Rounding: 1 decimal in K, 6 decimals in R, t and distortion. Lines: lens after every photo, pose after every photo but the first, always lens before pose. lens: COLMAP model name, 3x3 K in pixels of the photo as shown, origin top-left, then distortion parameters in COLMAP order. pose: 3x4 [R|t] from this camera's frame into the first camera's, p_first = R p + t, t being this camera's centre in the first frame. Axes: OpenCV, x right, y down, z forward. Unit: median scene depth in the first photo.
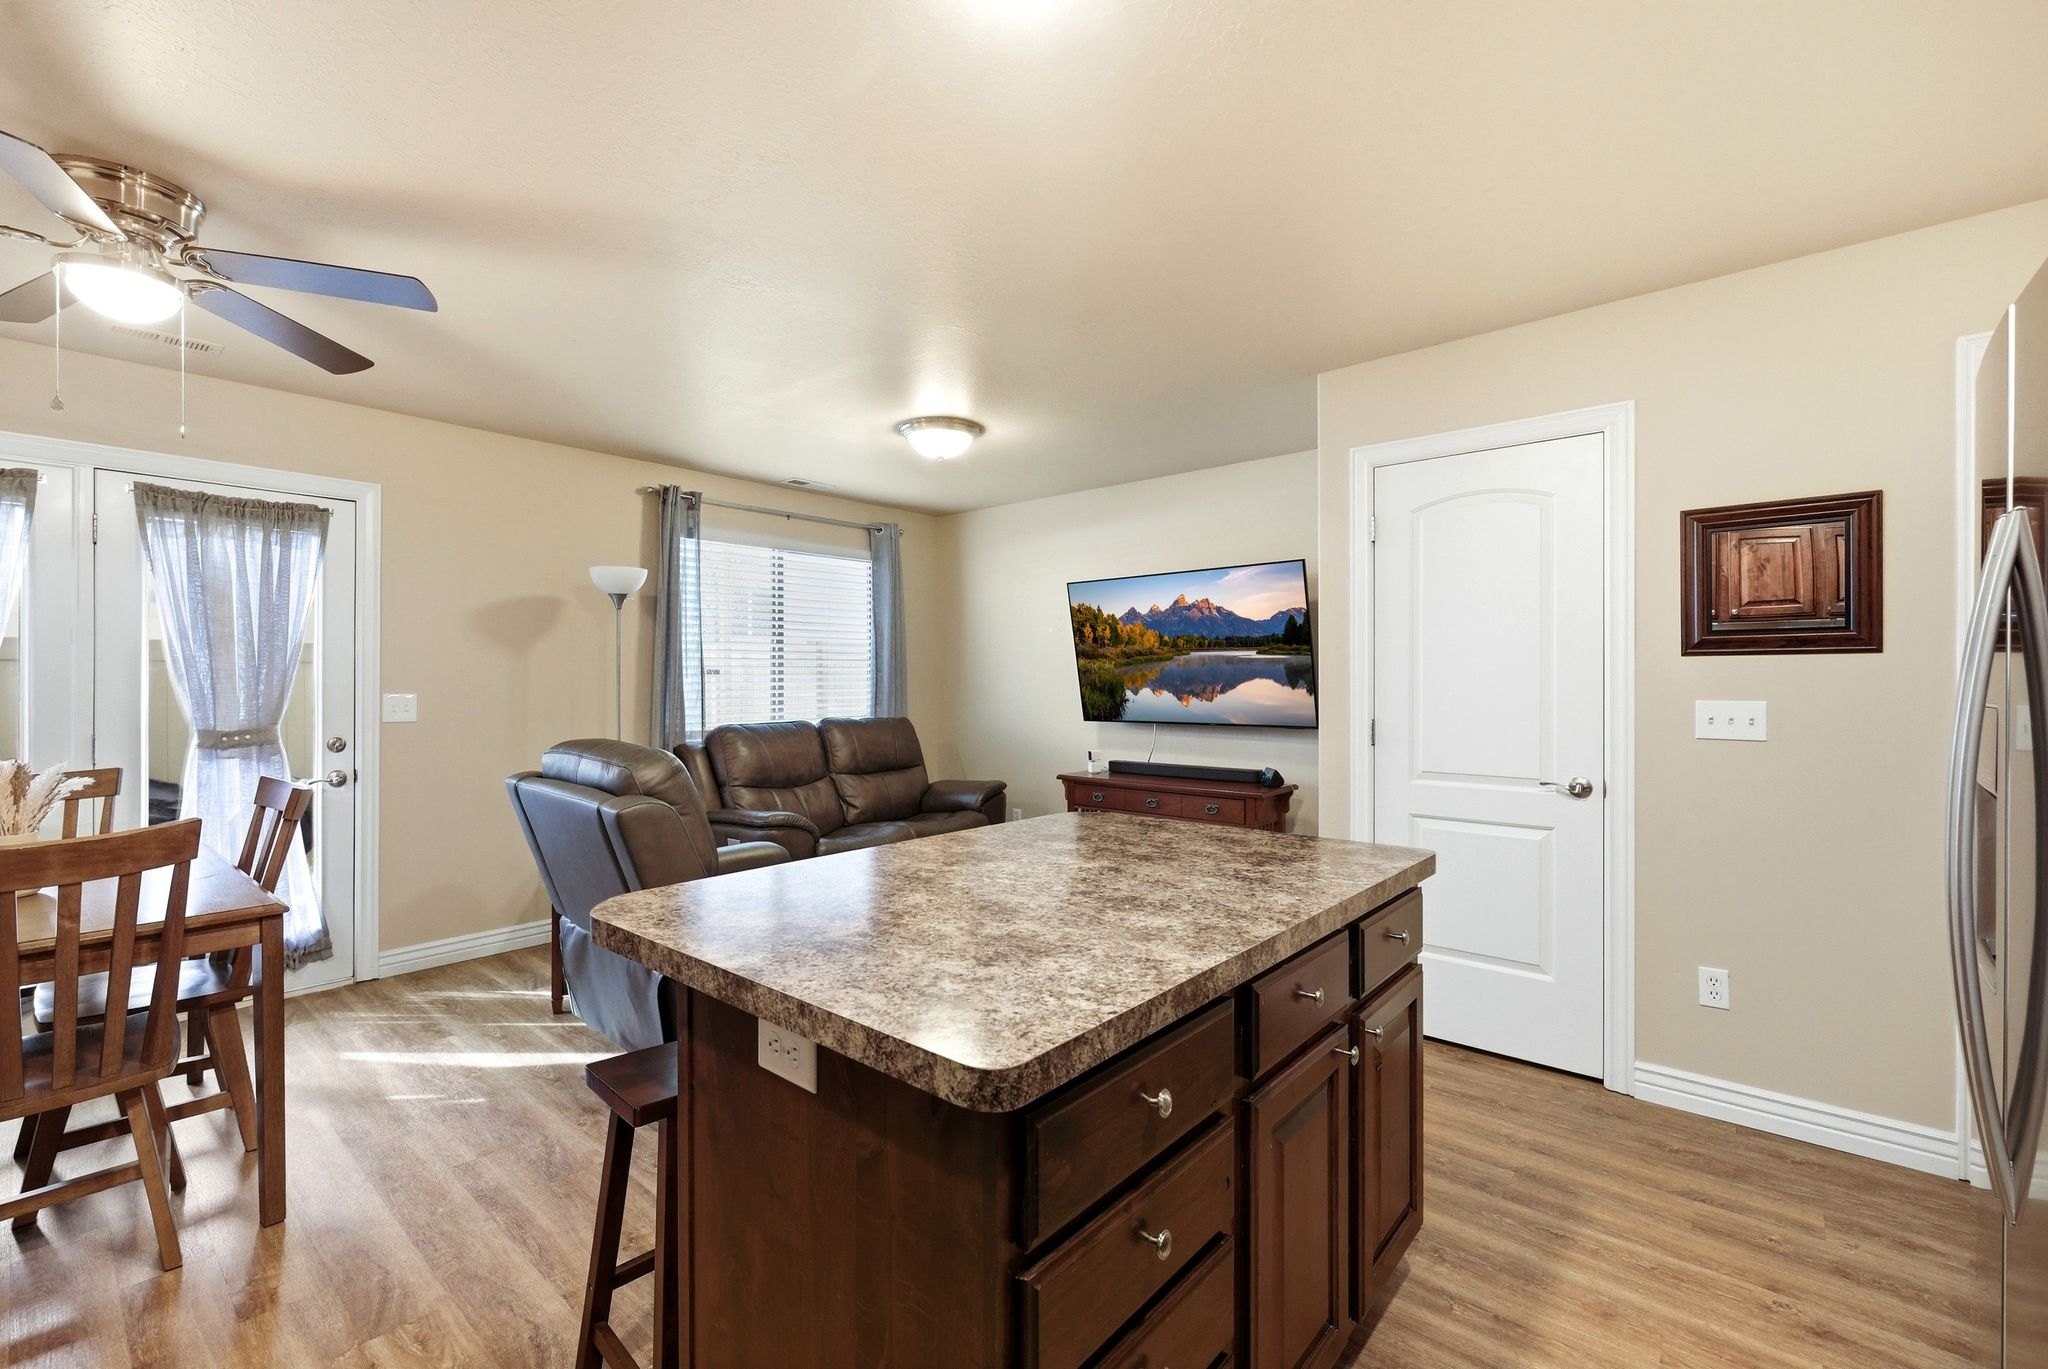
lens RADIAL K [[866.6, 0, 1018.5], [0, 866.6, 681.7], [0, 0, 1]] dist [-0.001740, -0.000161]
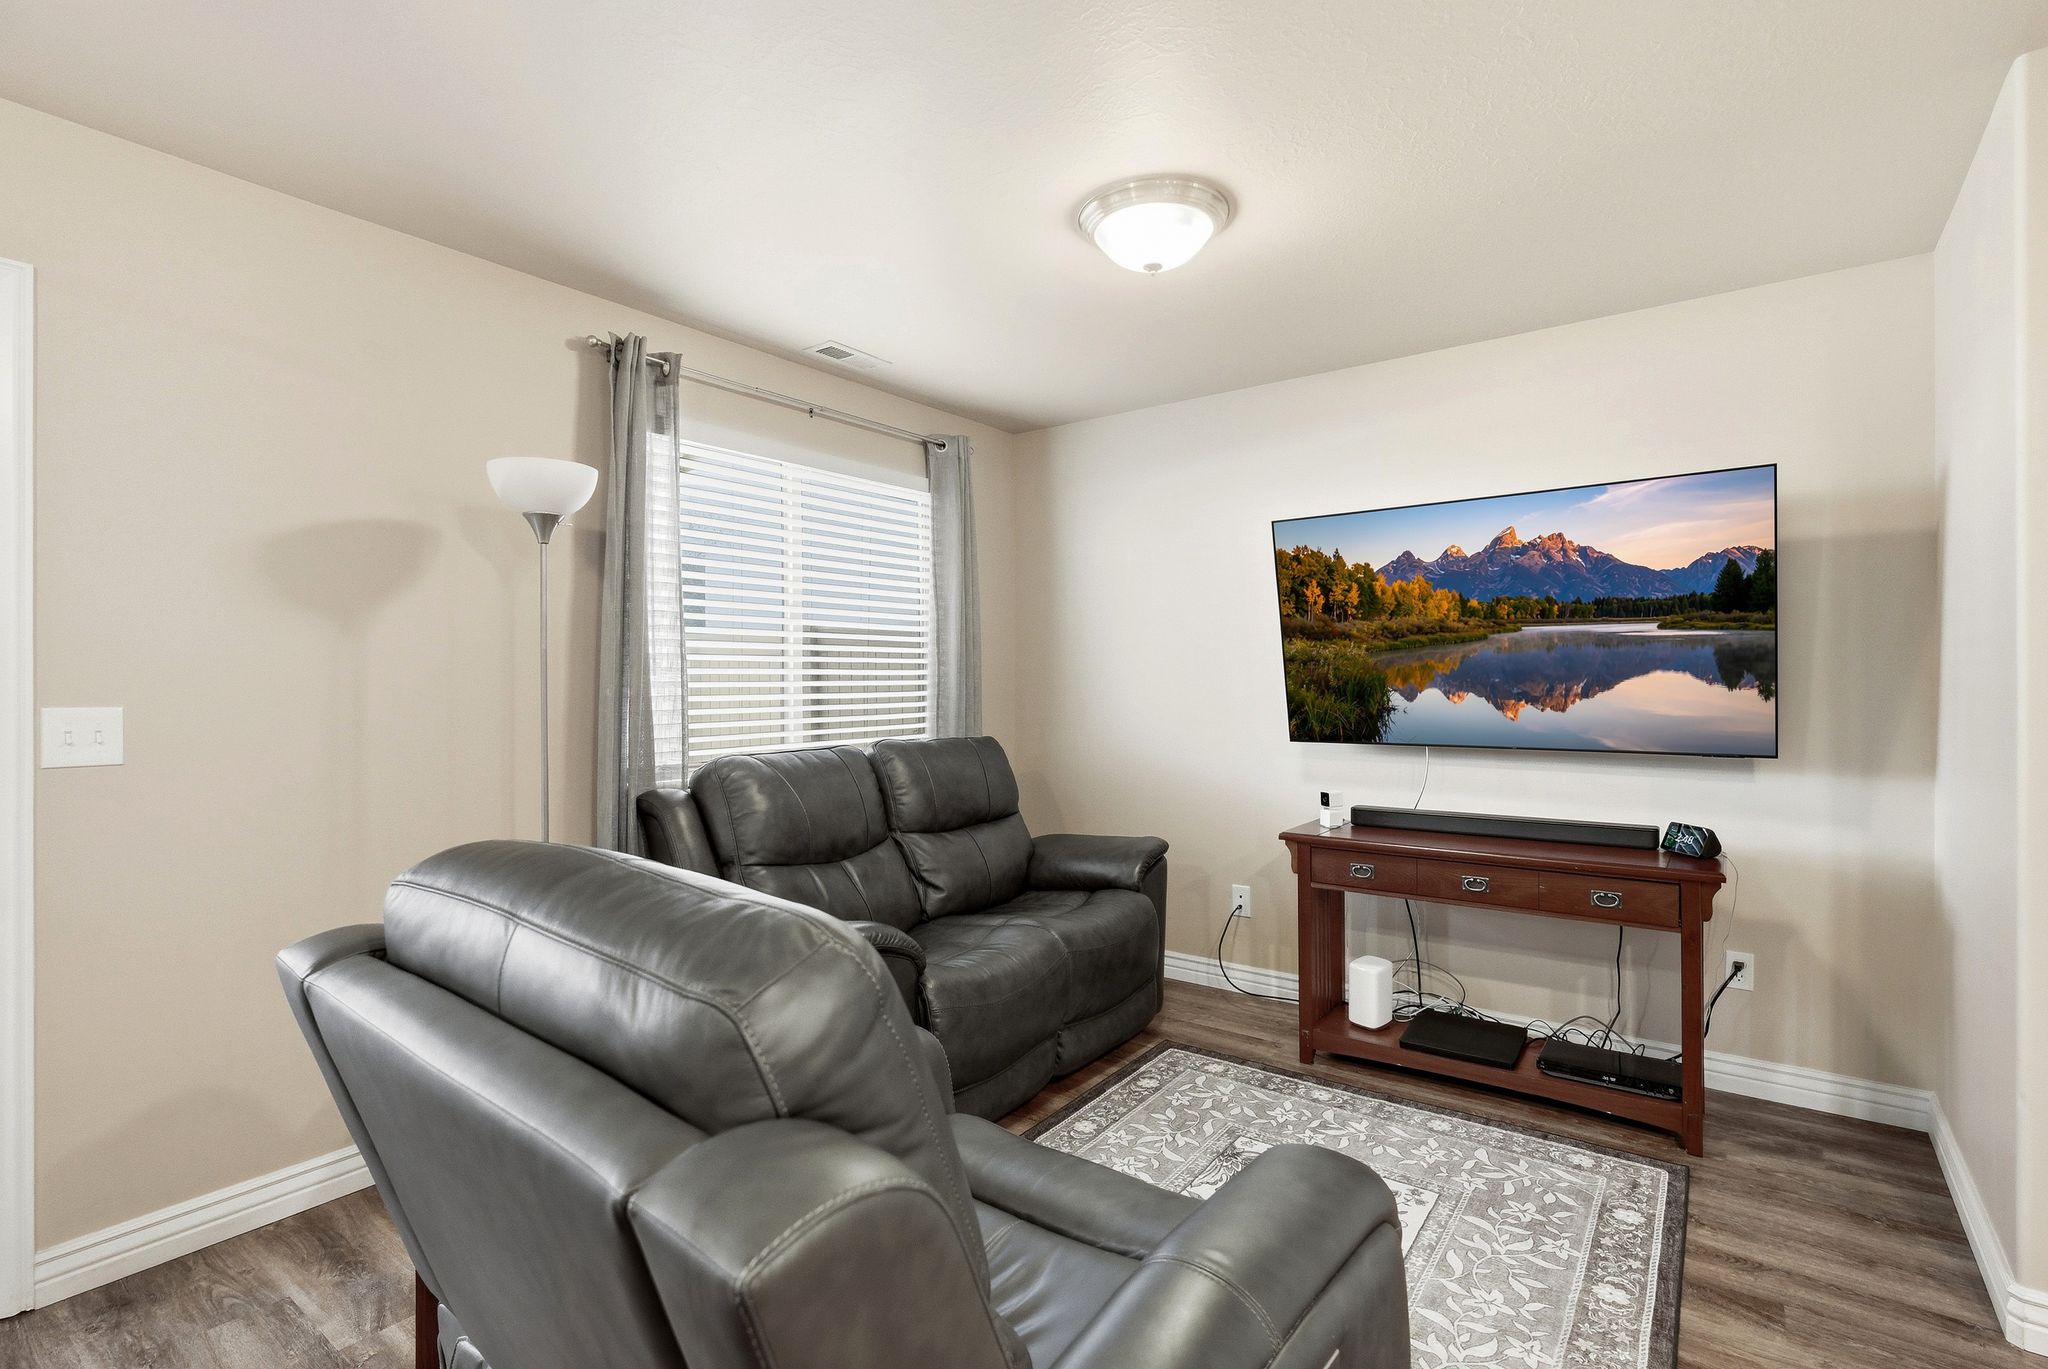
lens RADIAL K [[922.4, 0, 965.4], [0, 922.4, 682.4], [0, 0, 1]] dist [0.000672, -0.000161]
pose [[0.999991, -0.003471, 0.002565, -0.176658], [0.003460, 0.999985, 0.004250, -0.000449], [-0.002580, -0.004241, 0.999988, 0.378653]]
